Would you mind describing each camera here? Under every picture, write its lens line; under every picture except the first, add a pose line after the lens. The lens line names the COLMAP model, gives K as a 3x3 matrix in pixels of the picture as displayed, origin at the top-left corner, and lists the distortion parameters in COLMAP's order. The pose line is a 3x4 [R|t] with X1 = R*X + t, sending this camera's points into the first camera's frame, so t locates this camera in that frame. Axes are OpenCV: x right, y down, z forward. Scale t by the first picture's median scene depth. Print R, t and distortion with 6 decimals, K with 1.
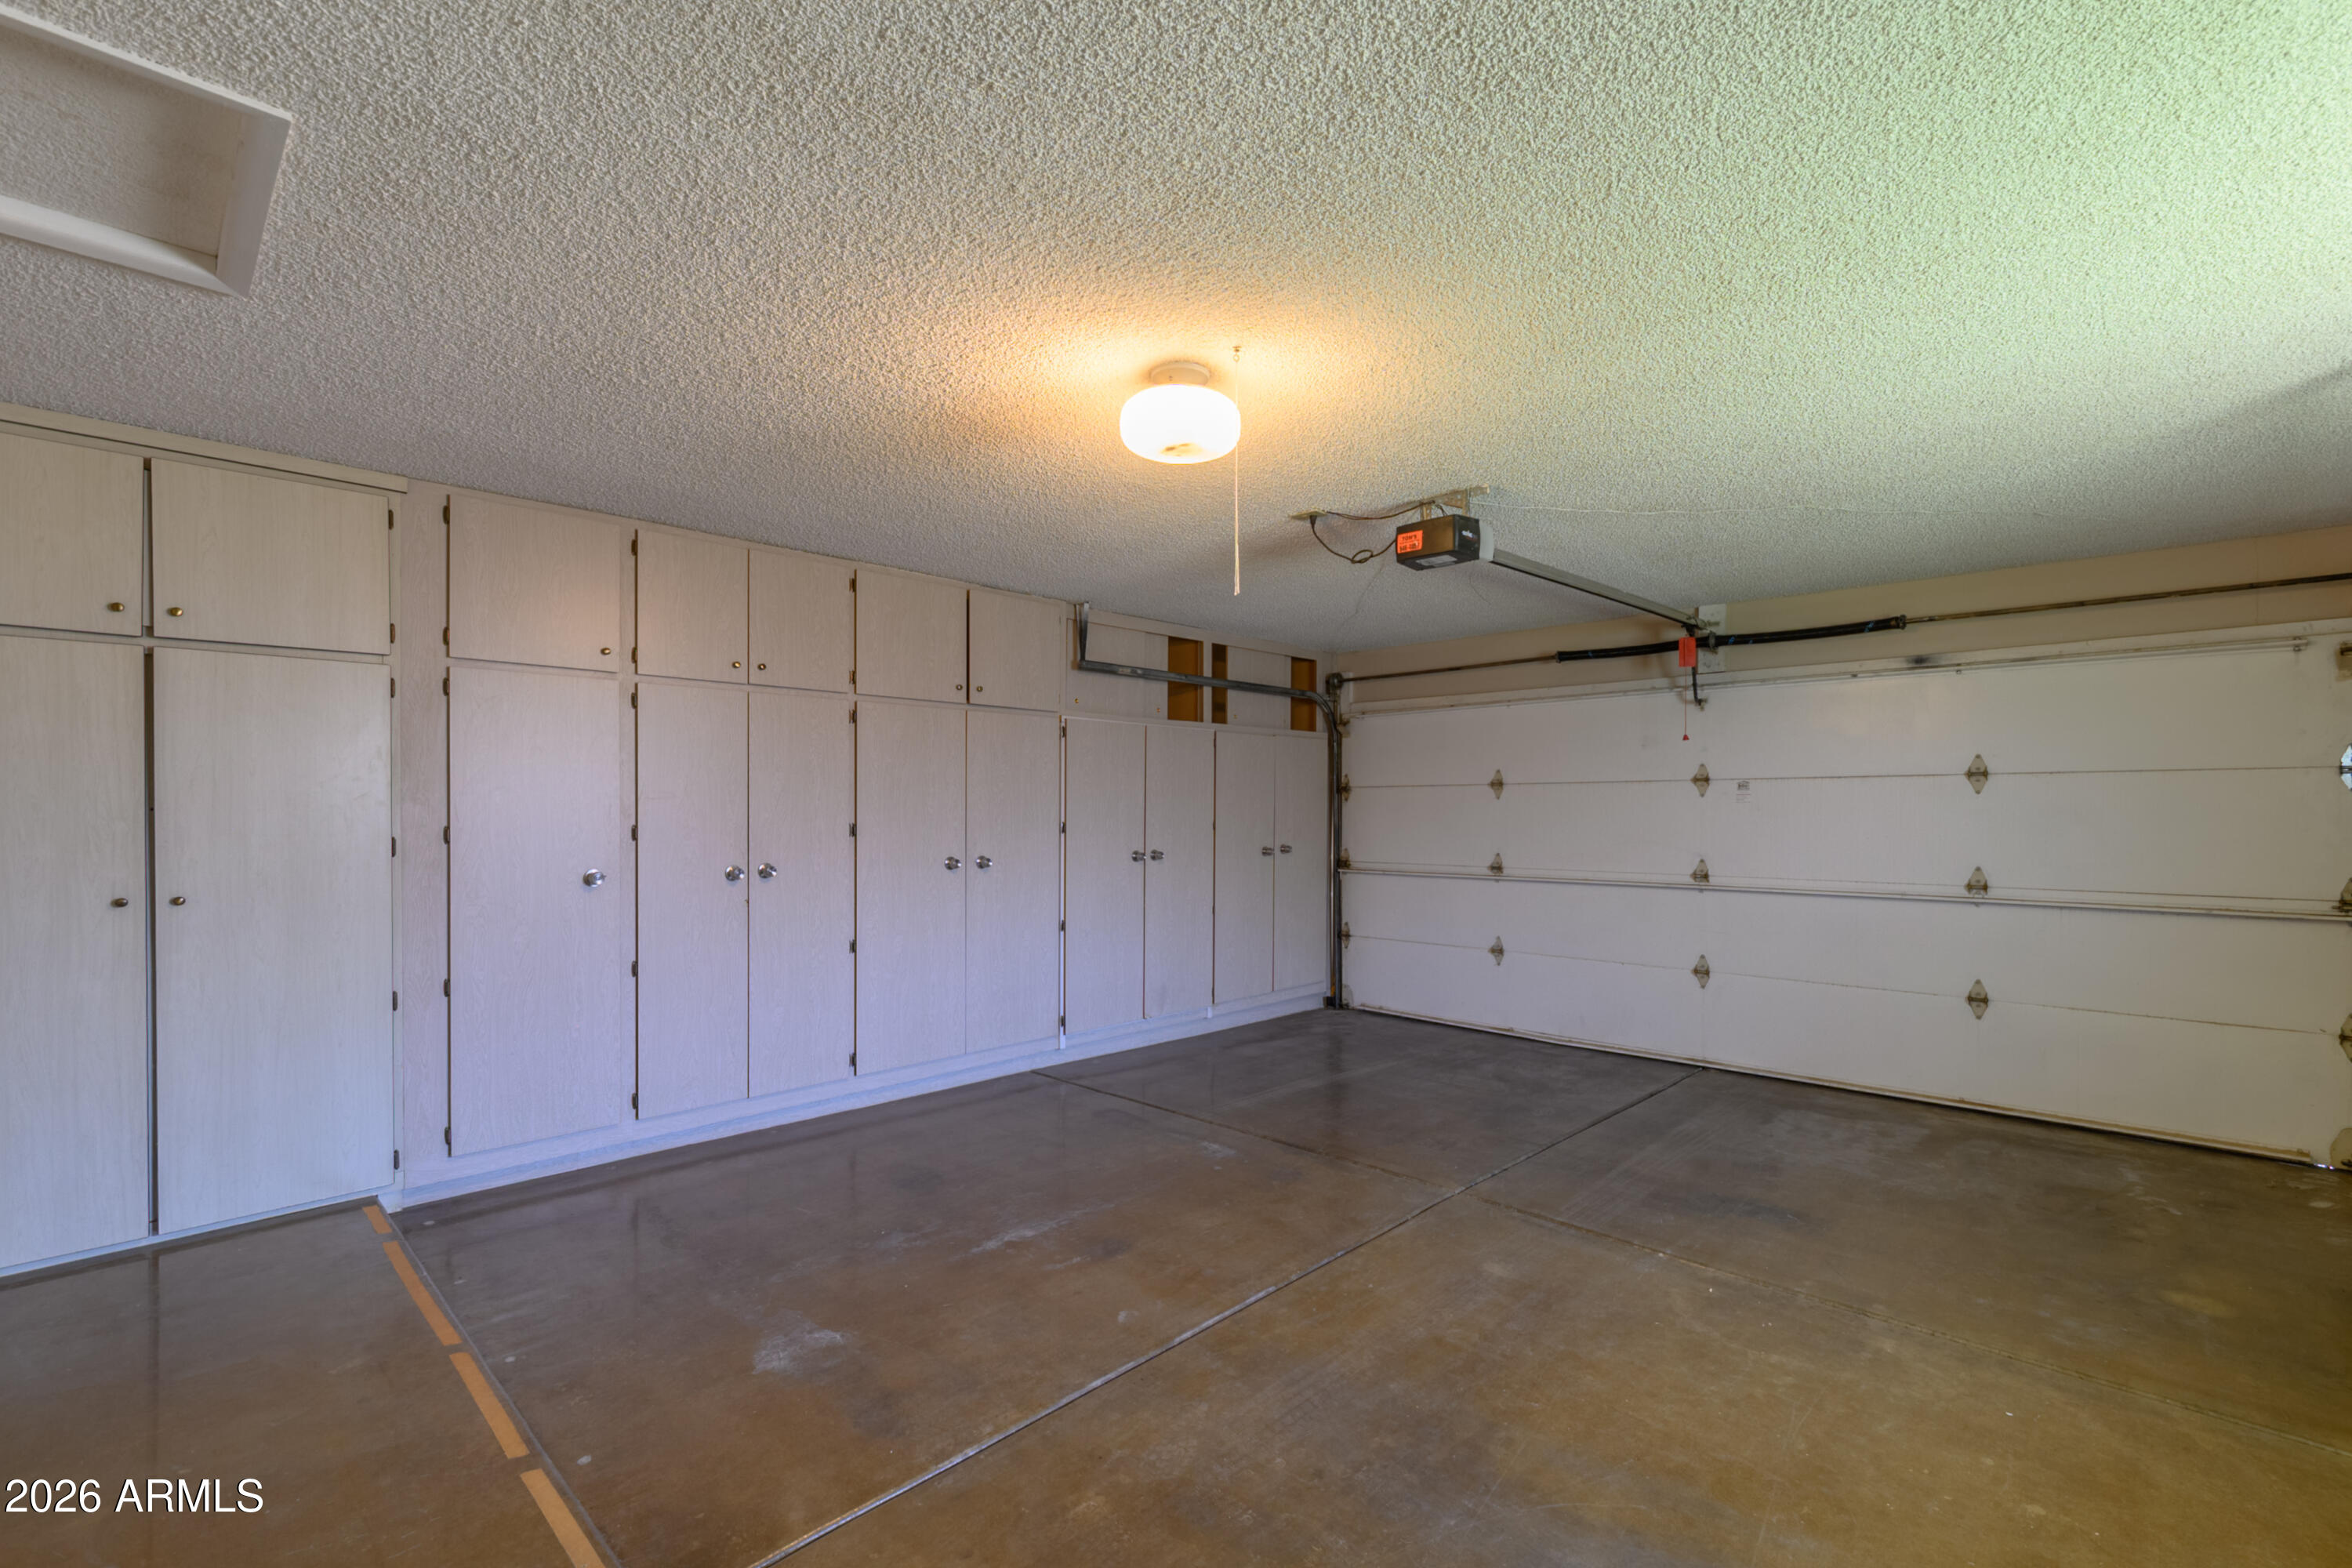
lens RADIAL K [[1036.1, 0, 1190.5], [0, 1036.1, 817.5], [0, 0, 1]] dist [0.008125, -0.004952]
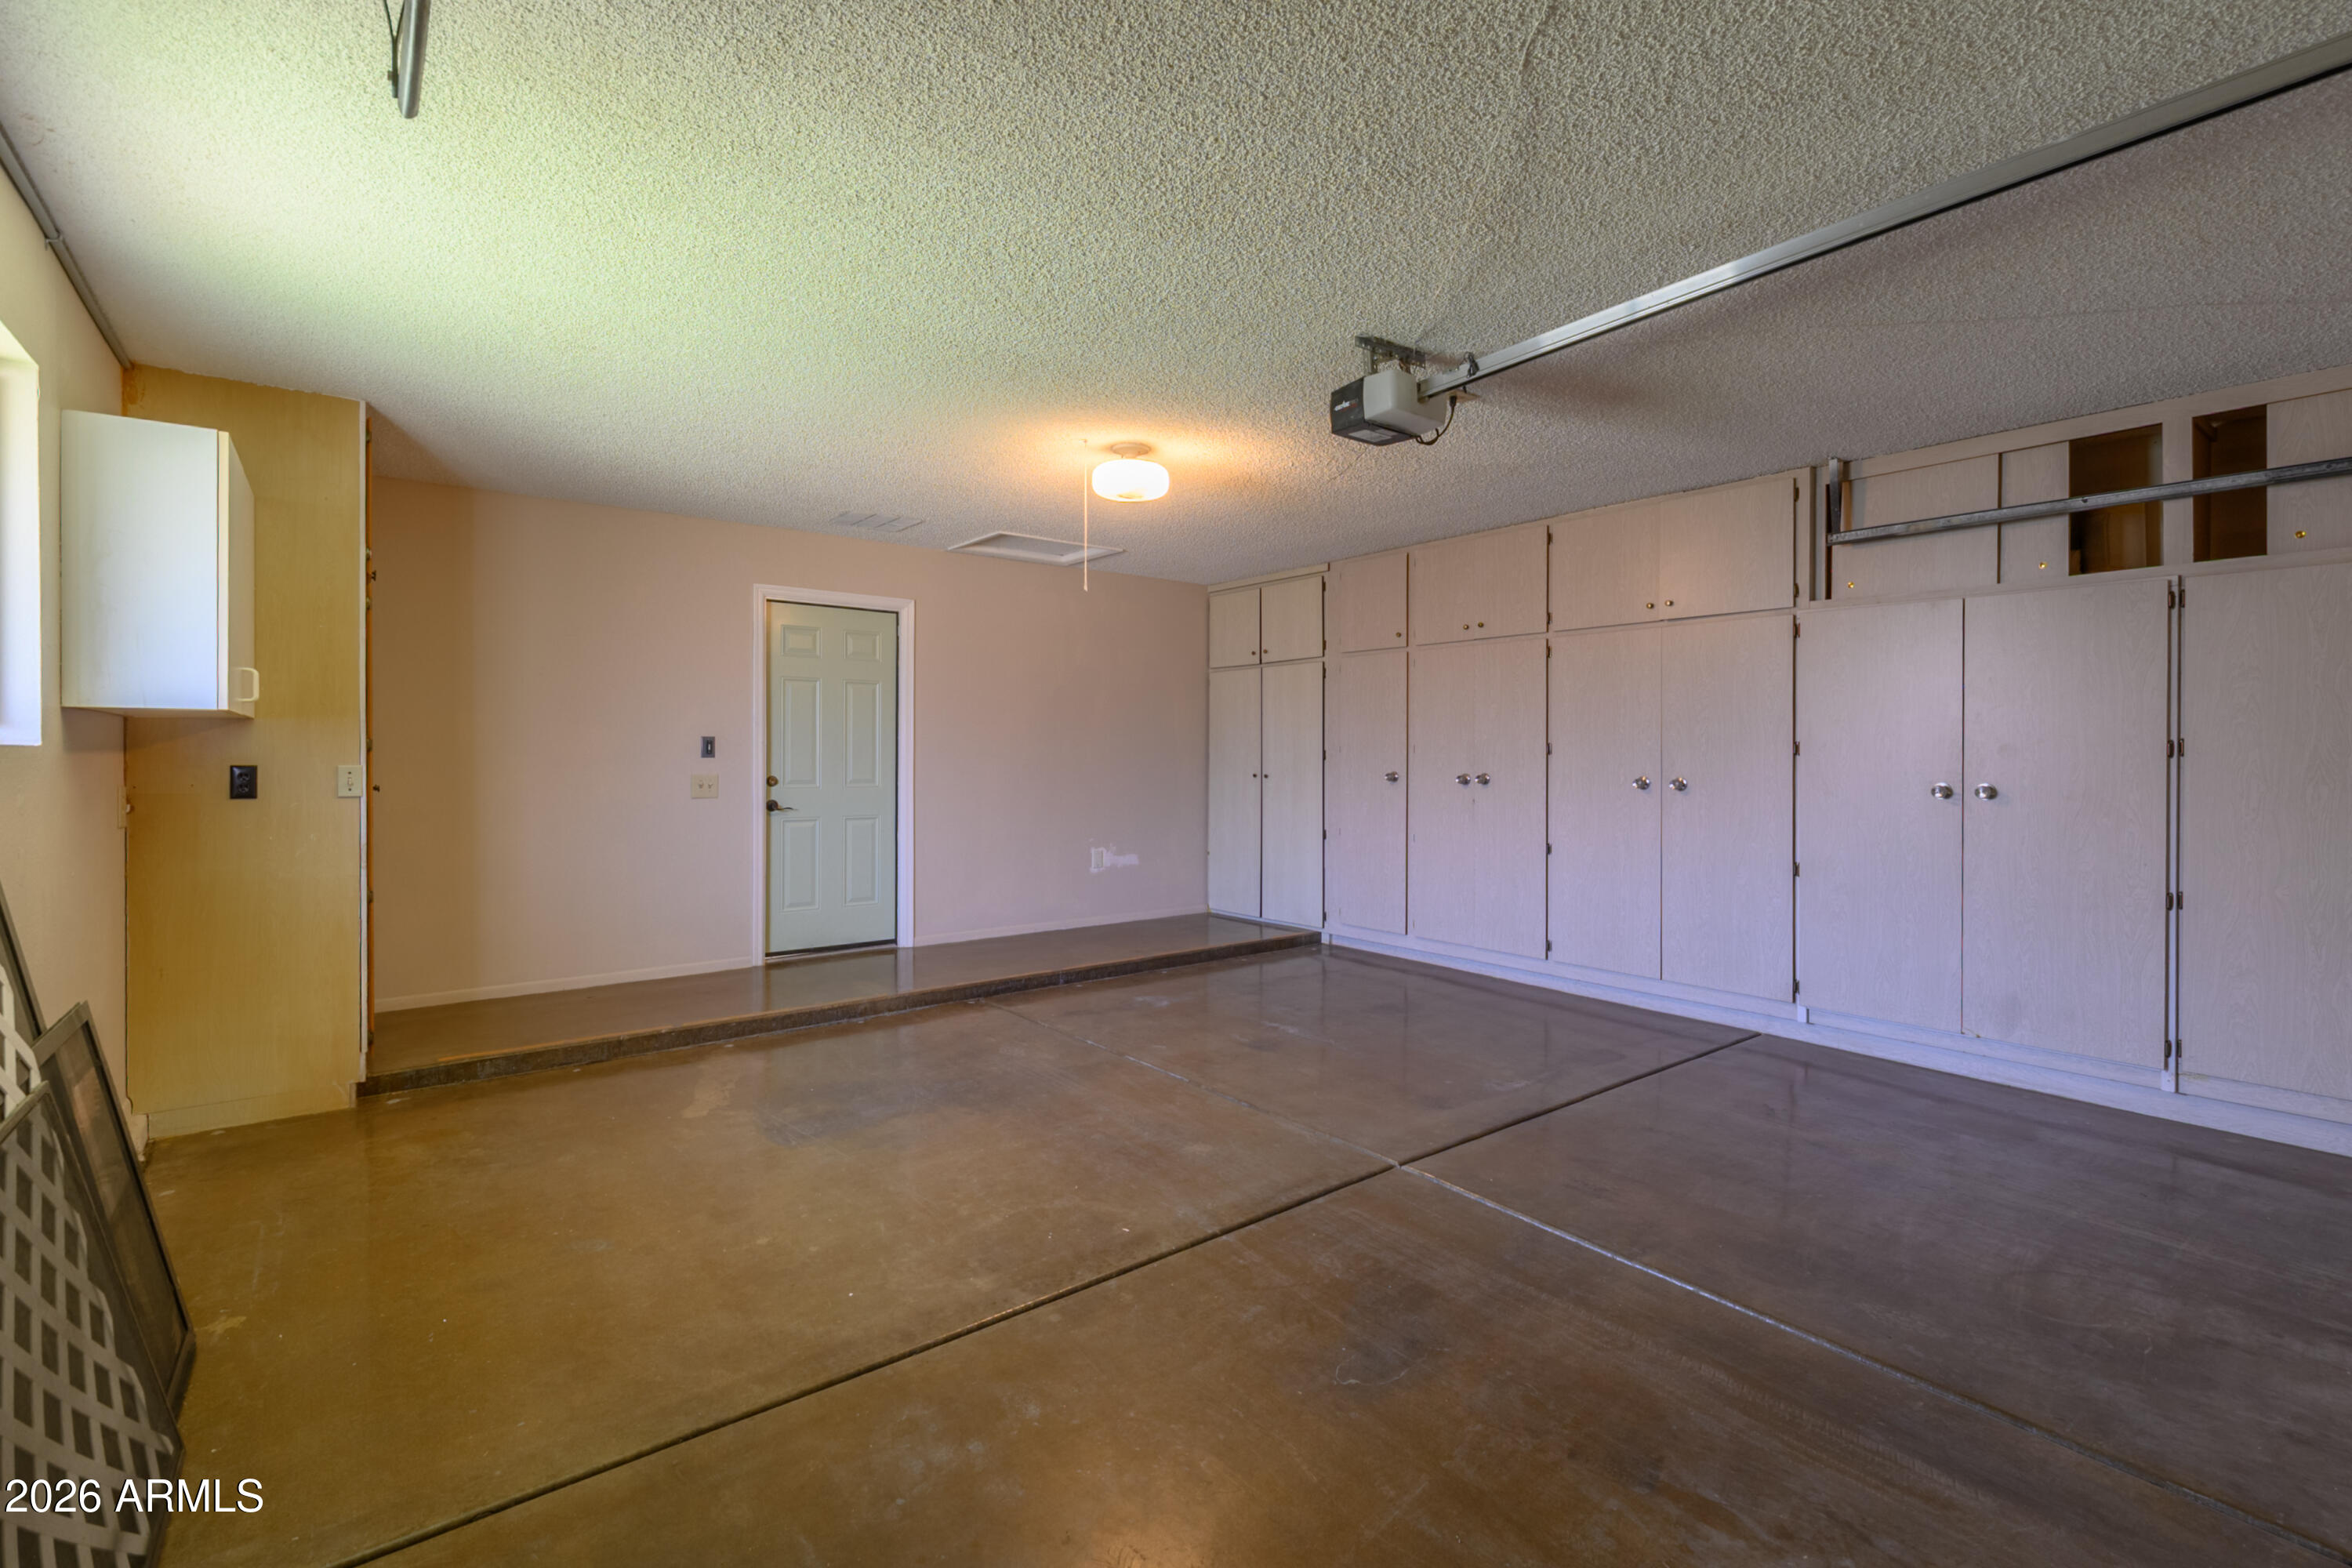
lens RADIAL K [[1036.1, 0, 1190.5], [0, 1036.1, 817.5], [0, 0, 1]] dist [0.008125, -0.004952]
pose [[-0.132070, 0.060803, -0.989374, 0.922220], [-0.010903, 0.997967, 0.062786, 0.019692], [0.991180, 0.019080, -0.131139, 0.779818]]
